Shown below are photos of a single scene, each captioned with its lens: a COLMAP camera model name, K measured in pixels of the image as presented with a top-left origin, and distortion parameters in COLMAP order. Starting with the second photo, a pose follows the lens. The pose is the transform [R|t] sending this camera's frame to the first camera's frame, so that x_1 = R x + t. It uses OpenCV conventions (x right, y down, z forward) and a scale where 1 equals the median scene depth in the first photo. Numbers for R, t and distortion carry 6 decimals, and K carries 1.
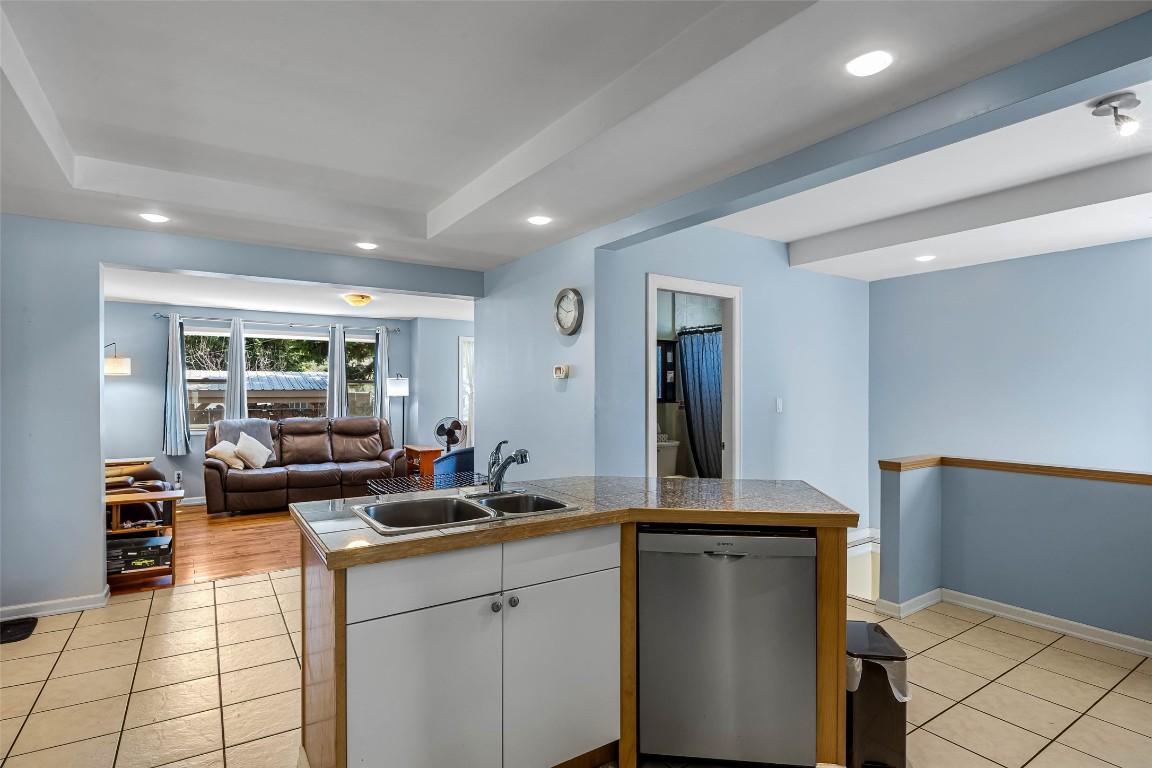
lens RADIAL K [[590.4, 0, 576.0], [0, 590.4, 384.0], [0, 0, 1]] dist [-0.000424, -0.000048]
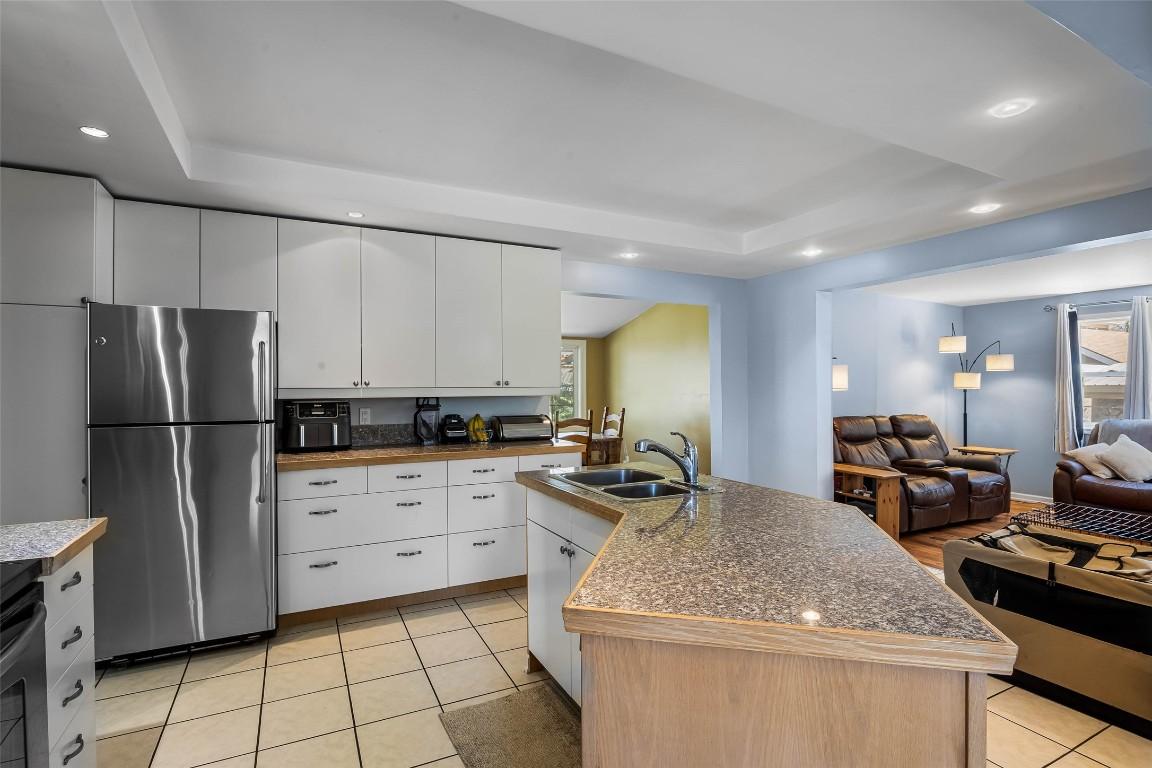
lens RADIAL K [[569.5, 0, 576.0], [0, 569.5, 384.0], [0, 0, 1]] dist [-0.015774, -0.000337]
pose [[-0.093580, -0.004572, -0.995601, 0.290767], [0.011289, 0.999920, -0.005652, 0.004530], [0.995548, -0.011768, -0.093521, 0.300650]]
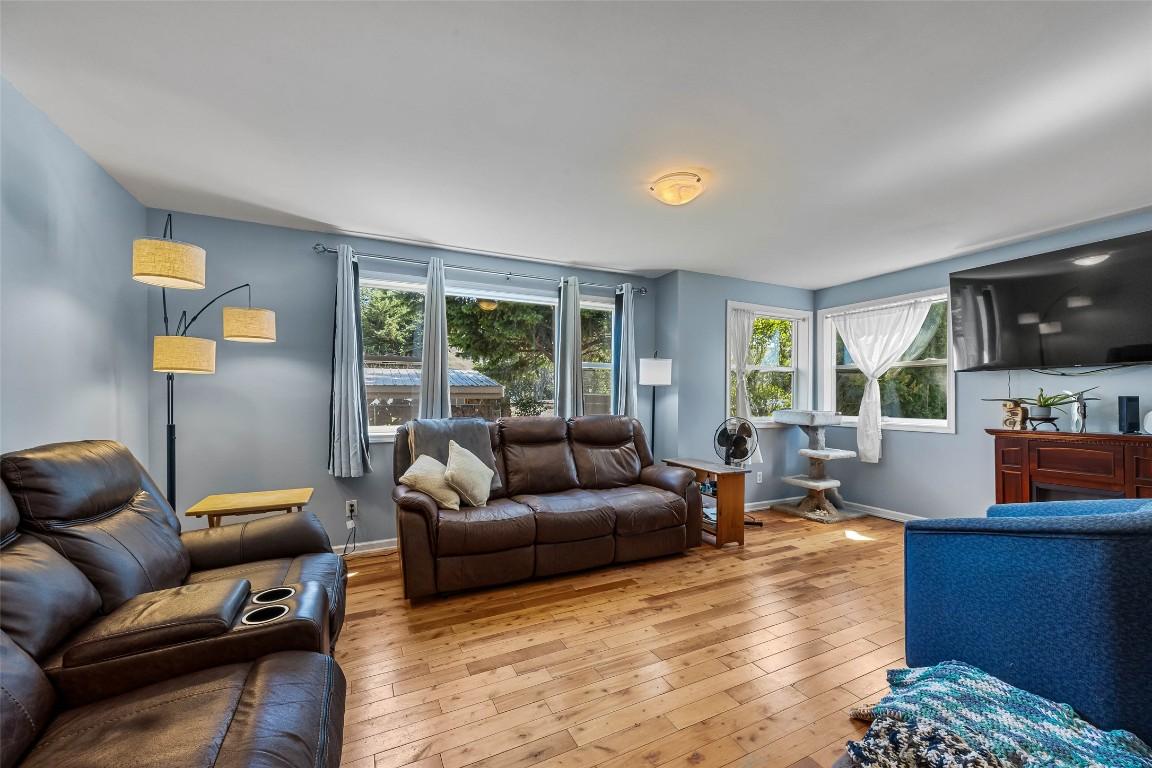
lens RADIAL K [[453.7, 0, 576.0], [0, 453.7, 384.0], [0, 0, 1]] dist [-0.000259, -0.000050]
pose [[0.992935, 0.001081, -0.118654, -0.379971], [-0.001783, 0.999982, -0.005814, 0.025785], [0.118646, 0.005985, 0.992919, 0.549669]]
